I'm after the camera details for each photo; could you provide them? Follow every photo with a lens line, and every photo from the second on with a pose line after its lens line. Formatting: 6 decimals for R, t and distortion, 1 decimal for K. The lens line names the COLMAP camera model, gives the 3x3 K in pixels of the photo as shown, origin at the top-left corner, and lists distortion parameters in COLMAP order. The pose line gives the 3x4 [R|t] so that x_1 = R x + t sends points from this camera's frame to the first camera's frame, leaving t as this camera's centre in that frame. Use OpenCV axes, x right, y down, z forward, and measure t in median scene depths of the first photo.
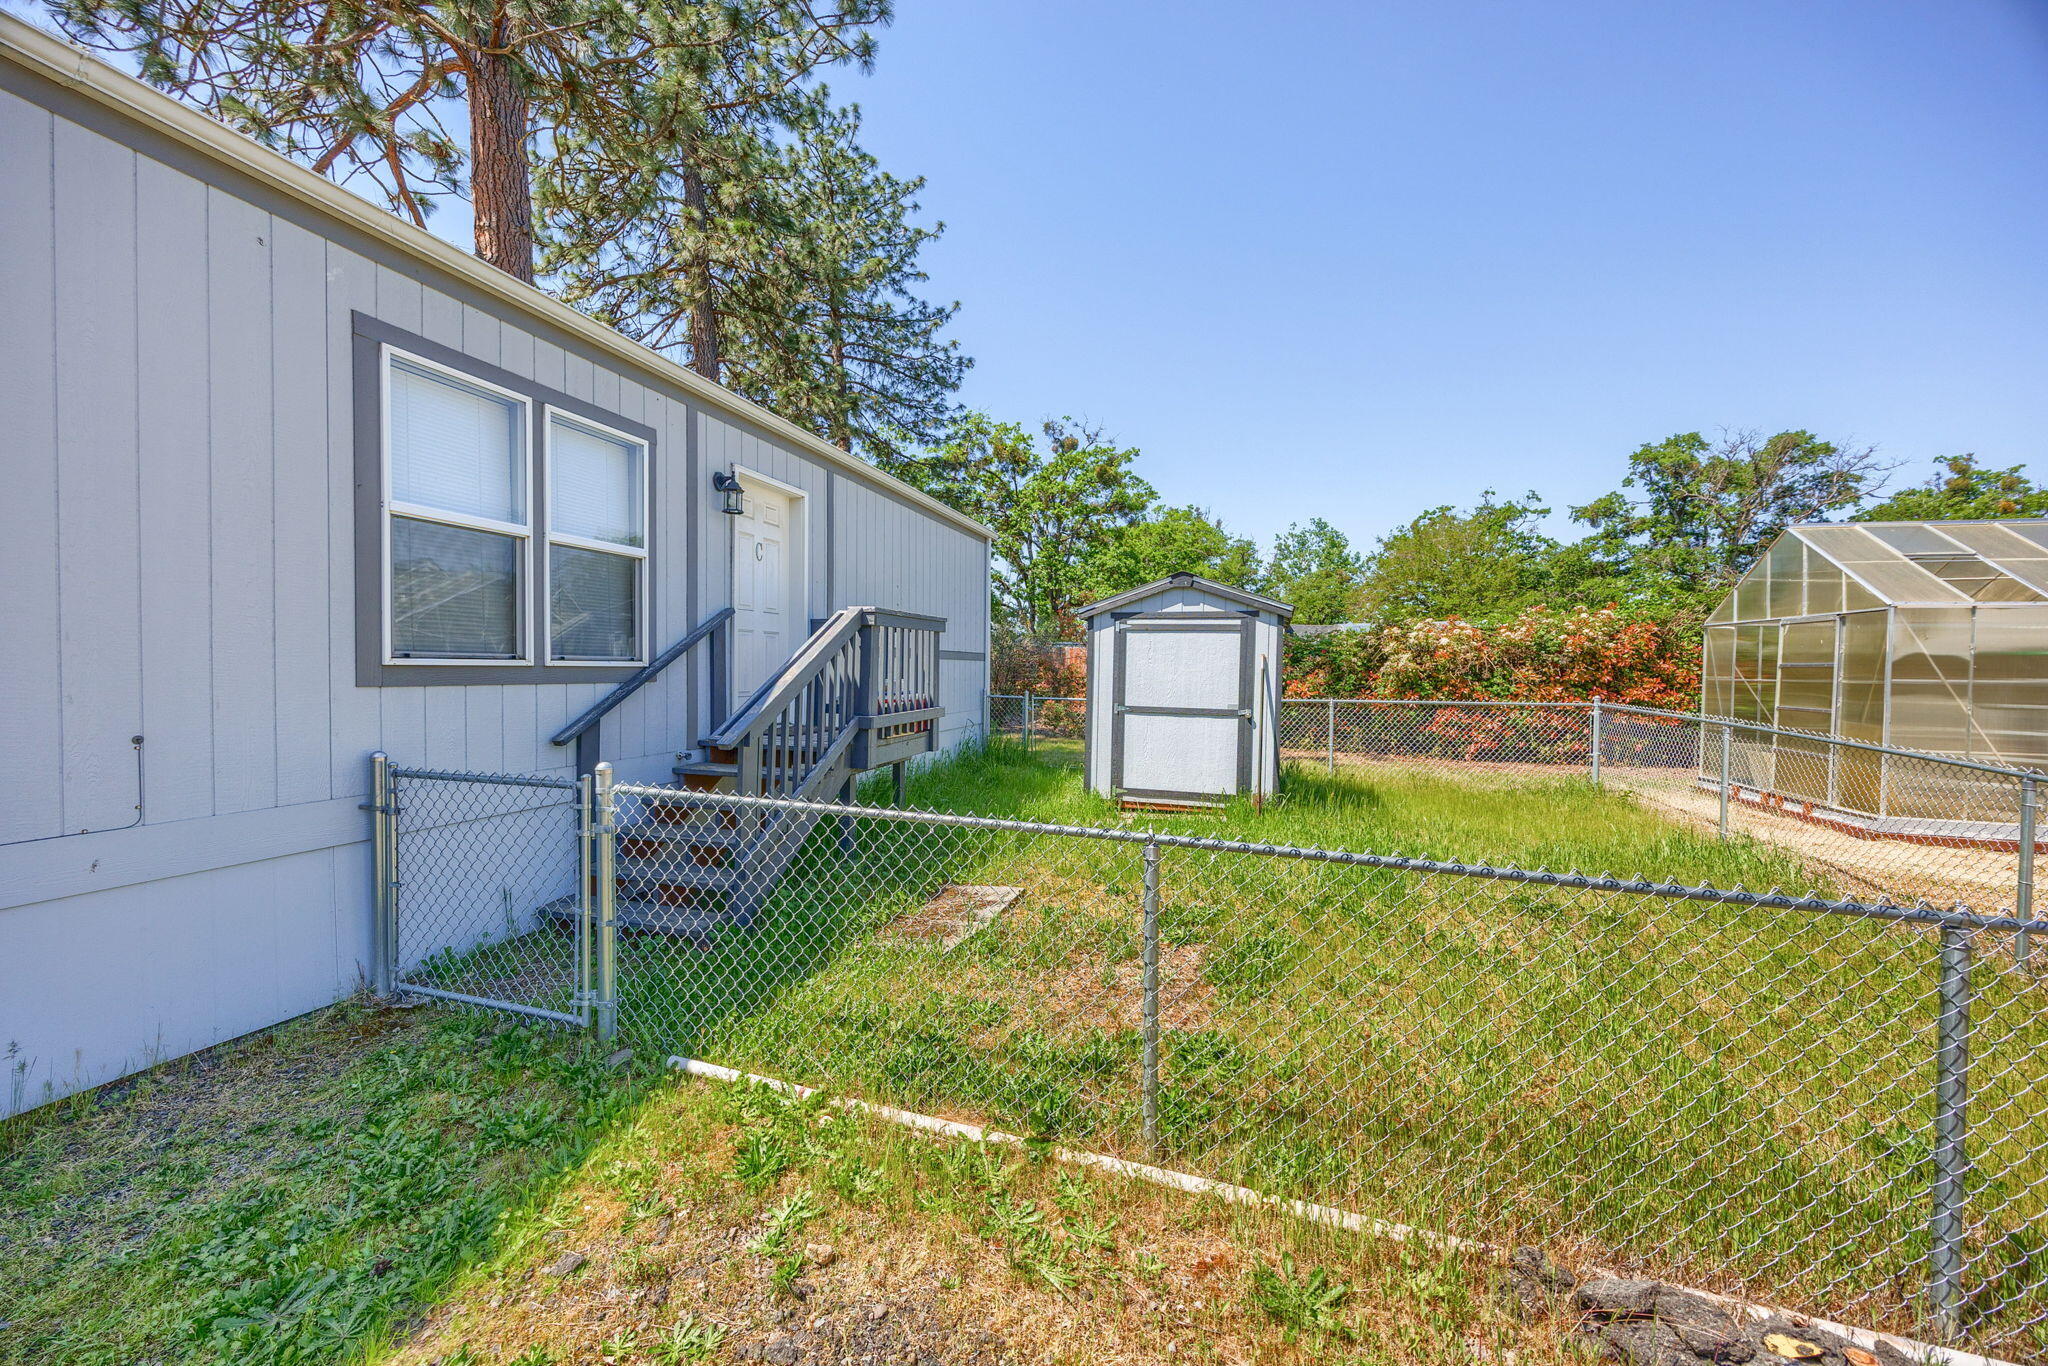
lens RADIAL K [[774.4, 0, 1024.0], [0, 774.4, 683.0], [0, 0, 1]] dist [-0.001147, -0.000089]
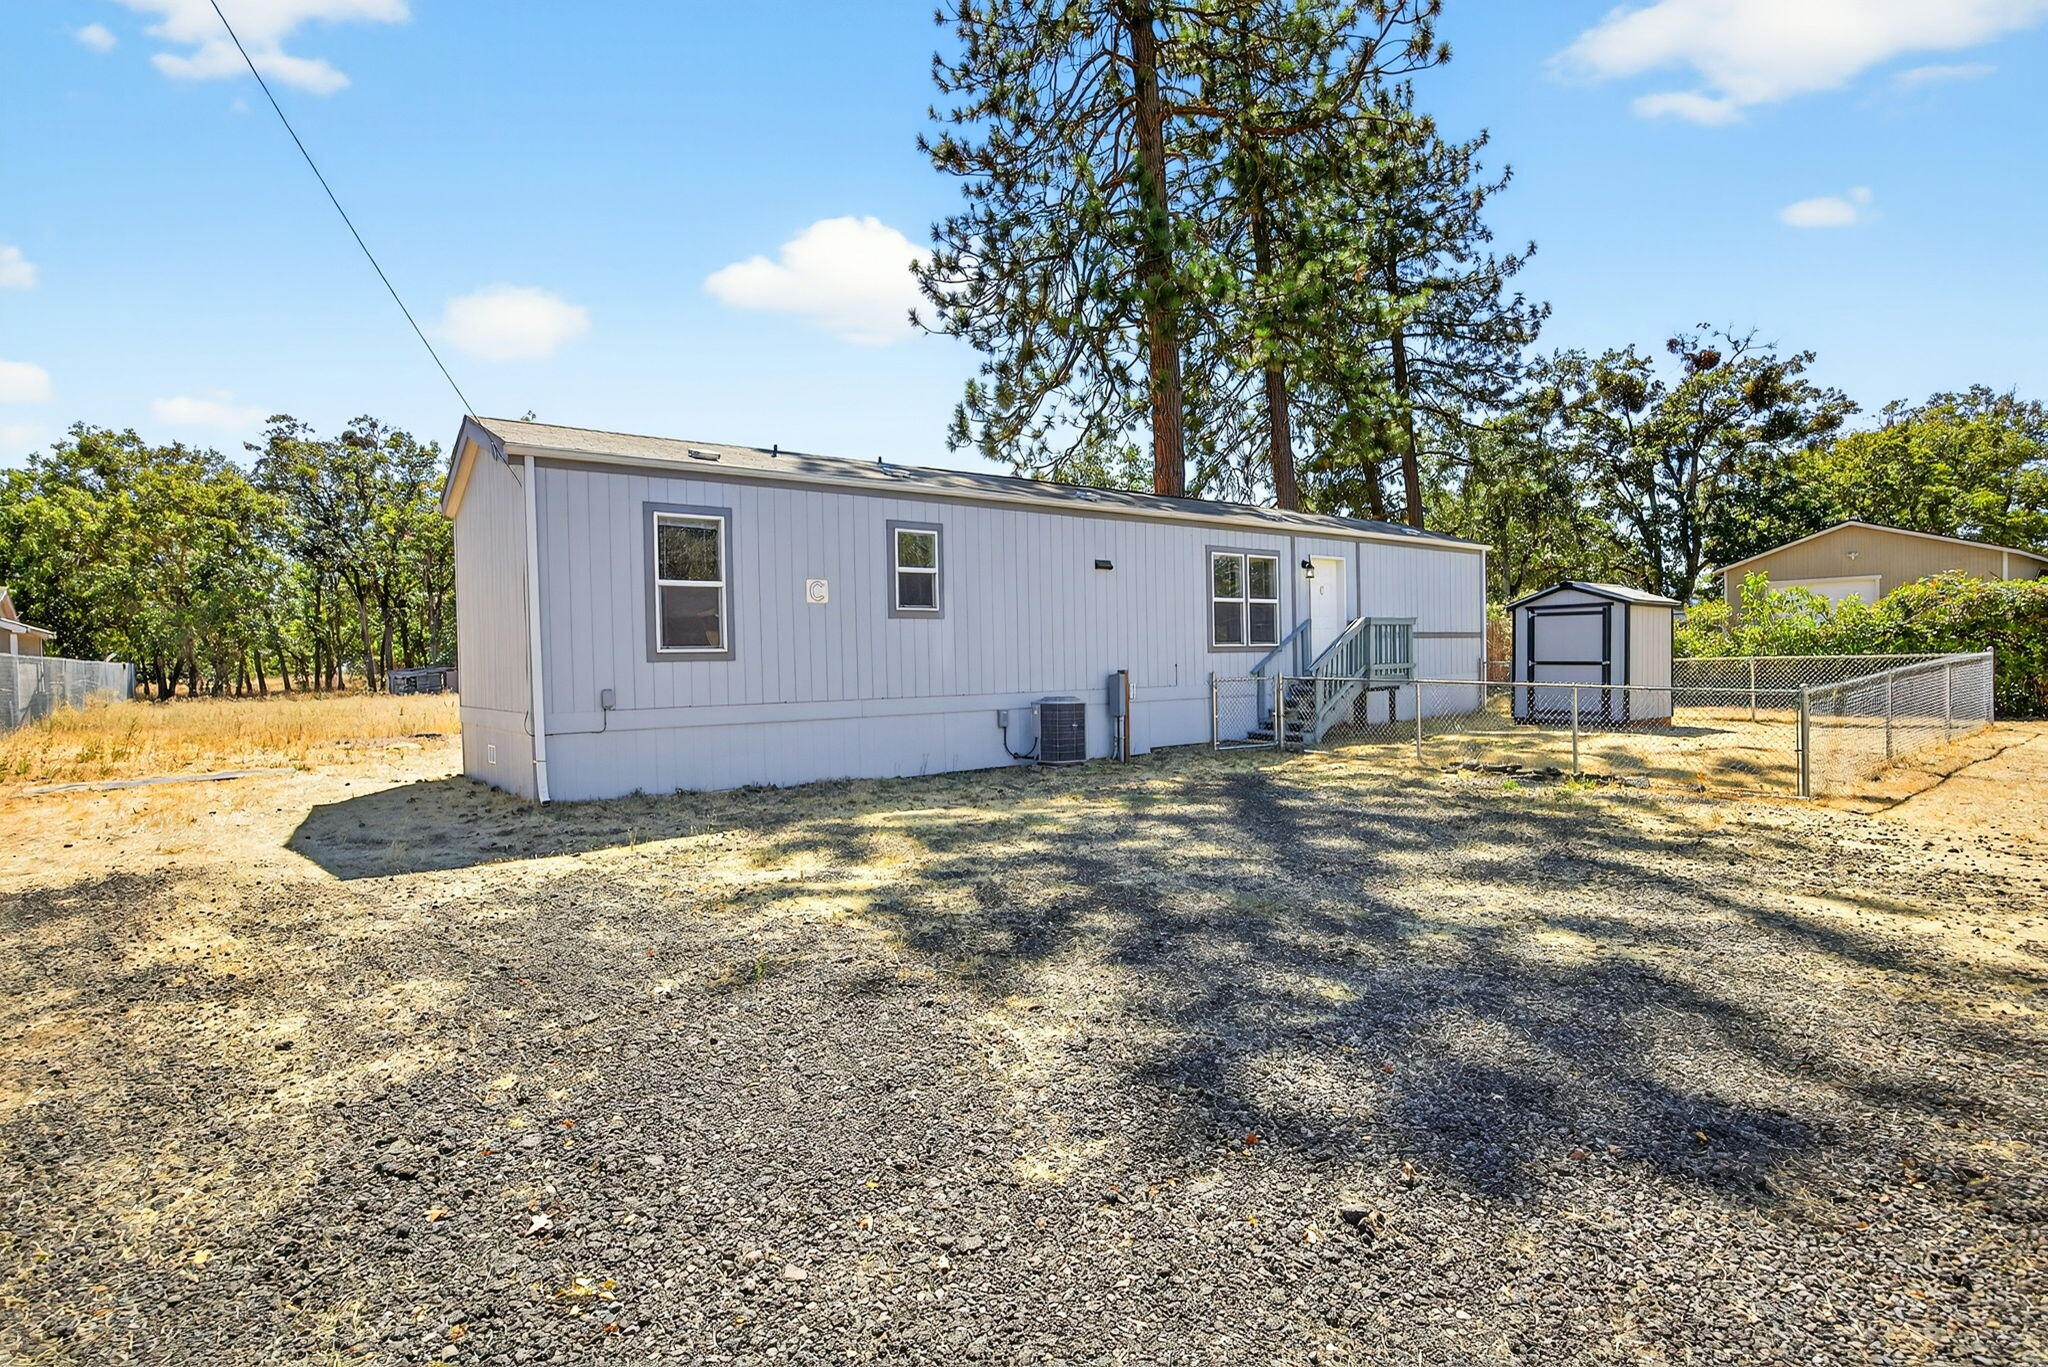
lens RADIAL K [[934.2, 0, 1038.5], [0, 934.2, 668.2], [0, 0, 1]] dist [-0.001550, -0.000314]
pose [[0.807417, -0.021250, -0.589599, 0.086299], [0.018634, 0.999771, -0.010515, 0.008803], [0.589687, -0.002497, 0.807628, -0.246238]]
